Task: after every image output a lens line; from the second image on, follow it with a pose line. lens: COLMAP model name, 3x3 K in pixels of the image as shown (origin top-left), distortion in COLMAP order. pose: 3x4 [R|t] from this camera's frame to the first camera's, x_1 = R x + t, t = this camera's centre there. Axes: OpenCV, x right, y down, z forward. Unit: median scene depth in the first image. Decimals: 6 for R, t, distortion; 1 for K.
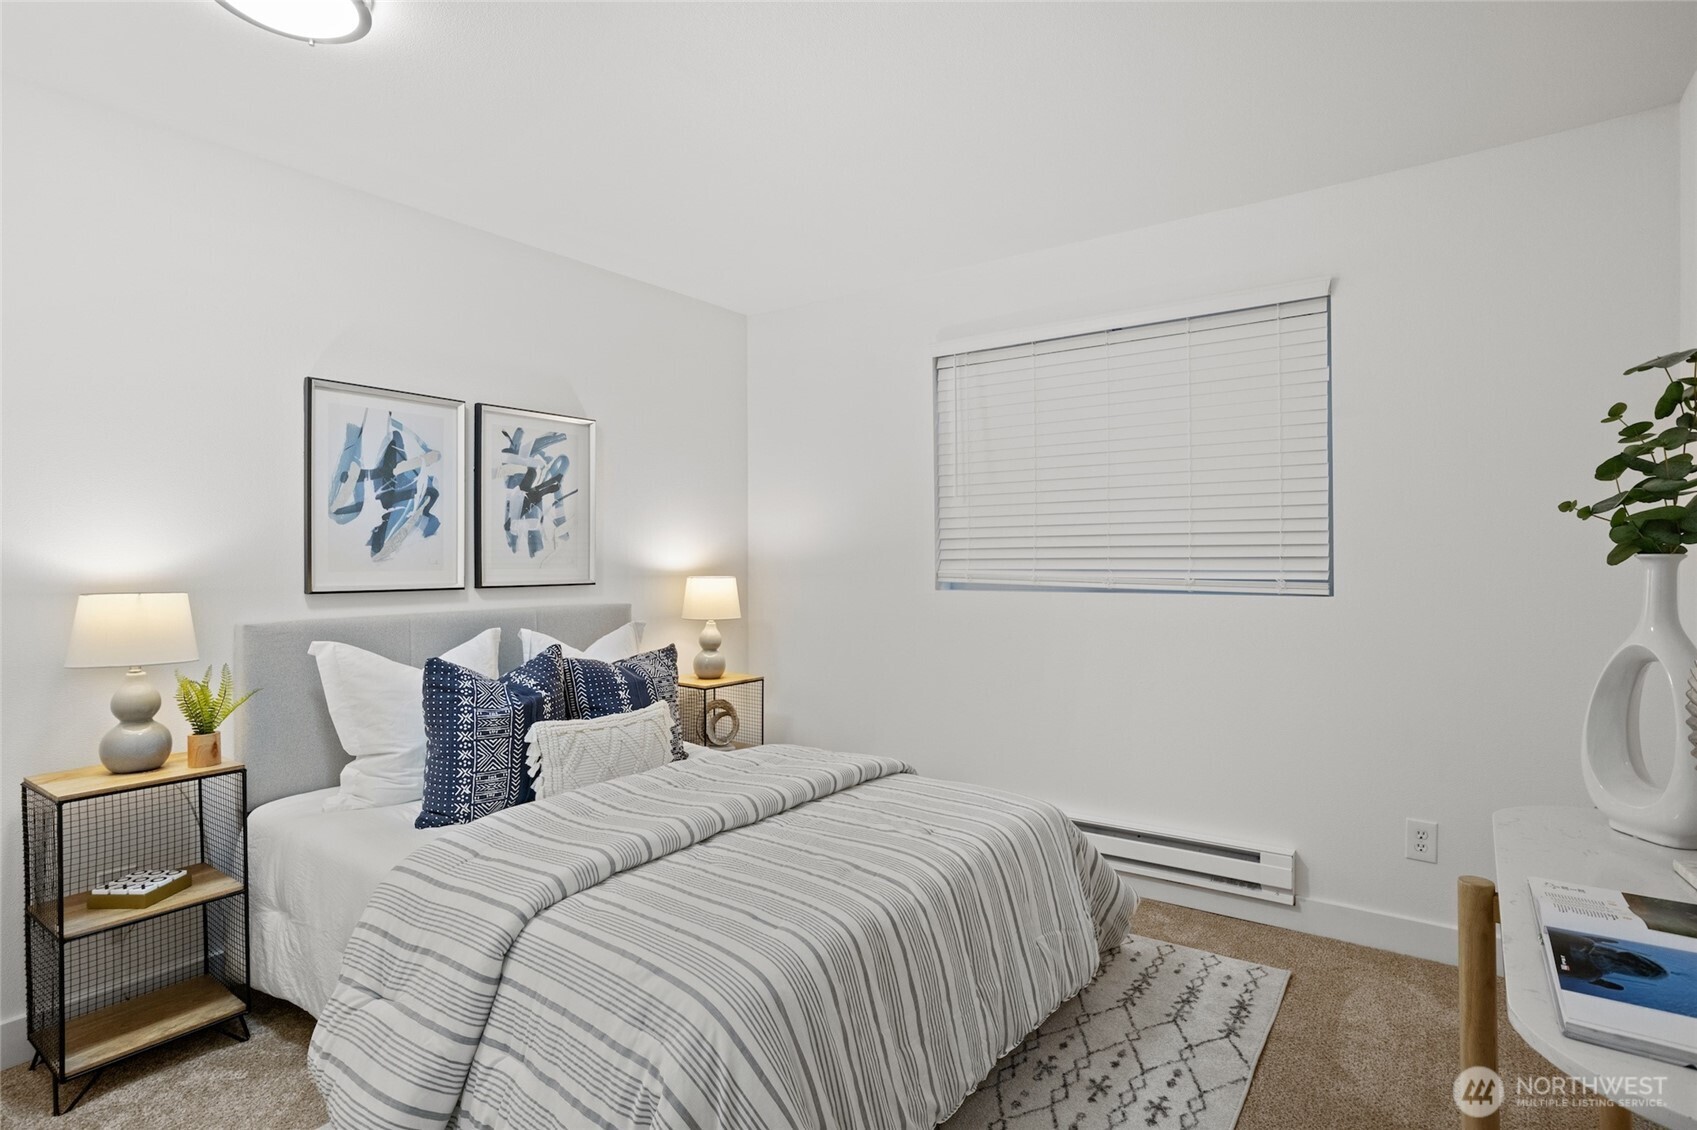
lens RADIAL K [[870.0, 0, 843.1], [0, 870.0, 569.1], [0, 0, 1]] dist [-0.028431, 0.010803]
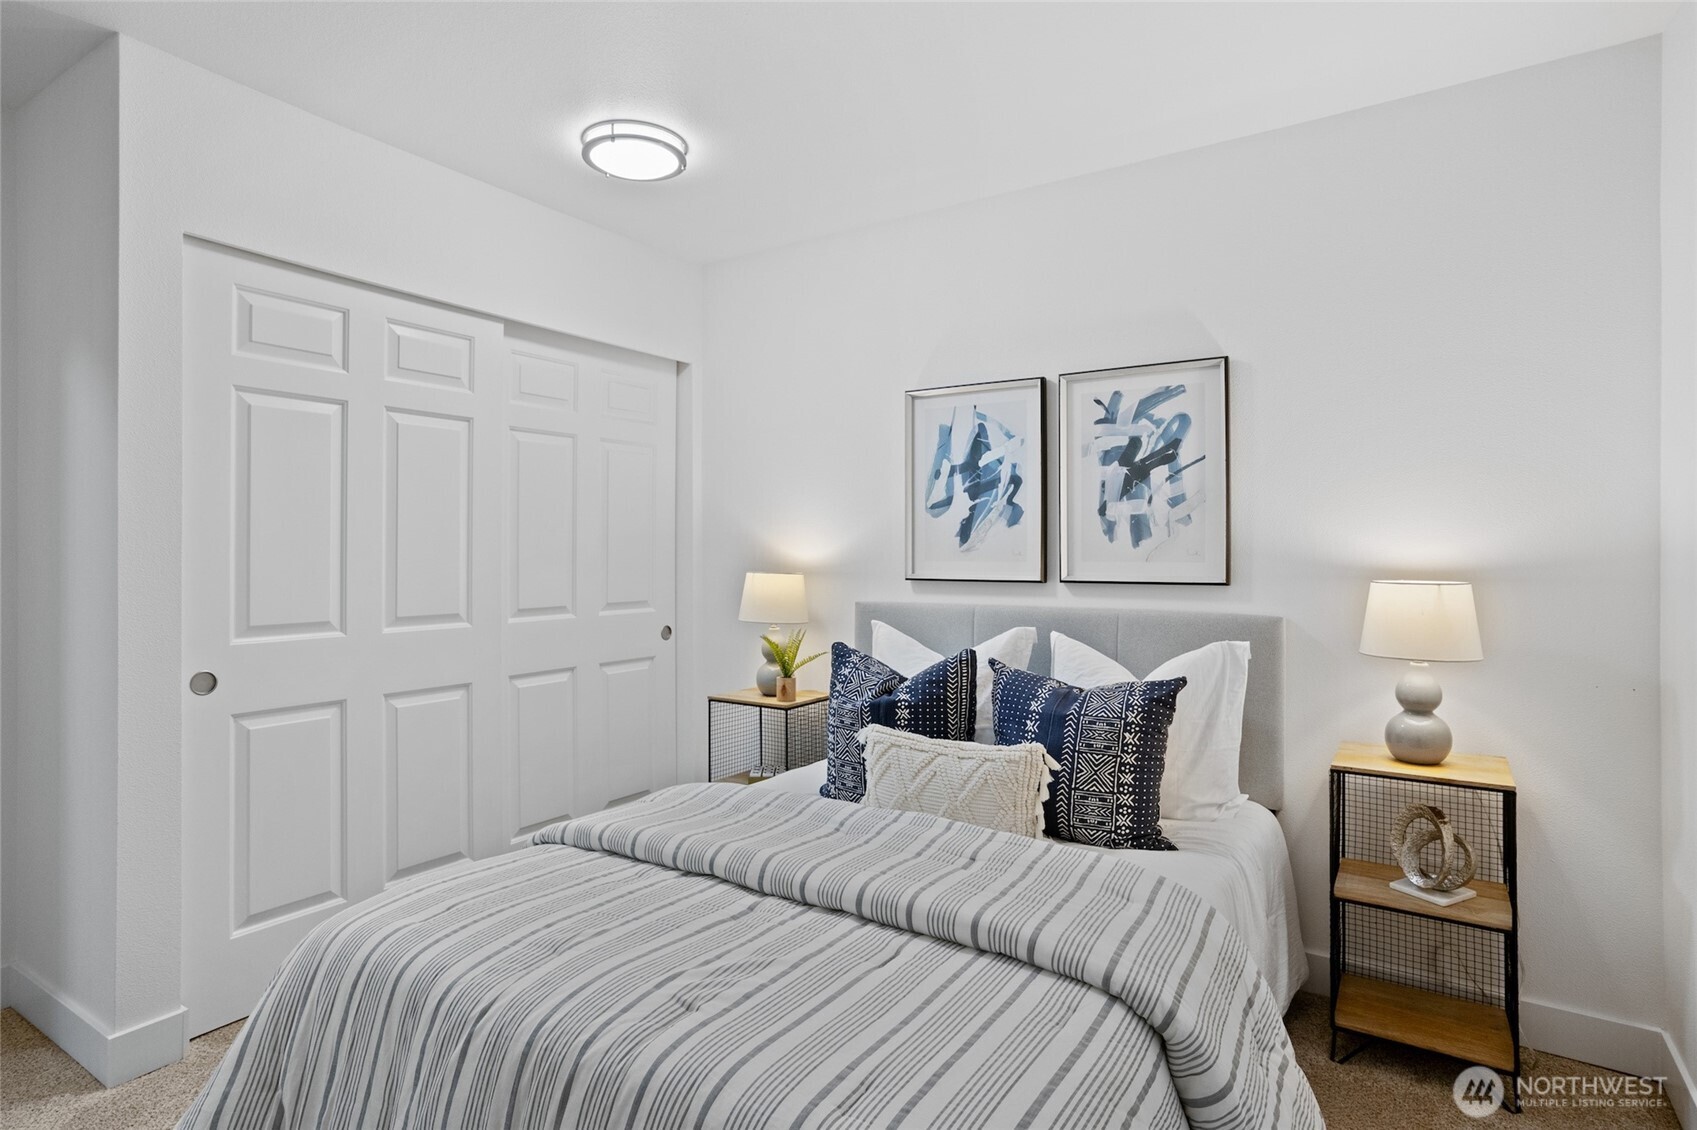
lens RADIAL K [[912.9, 0, 845.4], [0, 912.9, 548.9], [0, 0, 1]] dist [-0.028073, -0.002632]
pose [[0.052018, -0.000274, -0.998646, 0.487113], [-0.012888, 0.999916, -0.000946, -0.008431], [0.998563, 0.012920, 0.052010, 0.708186]]
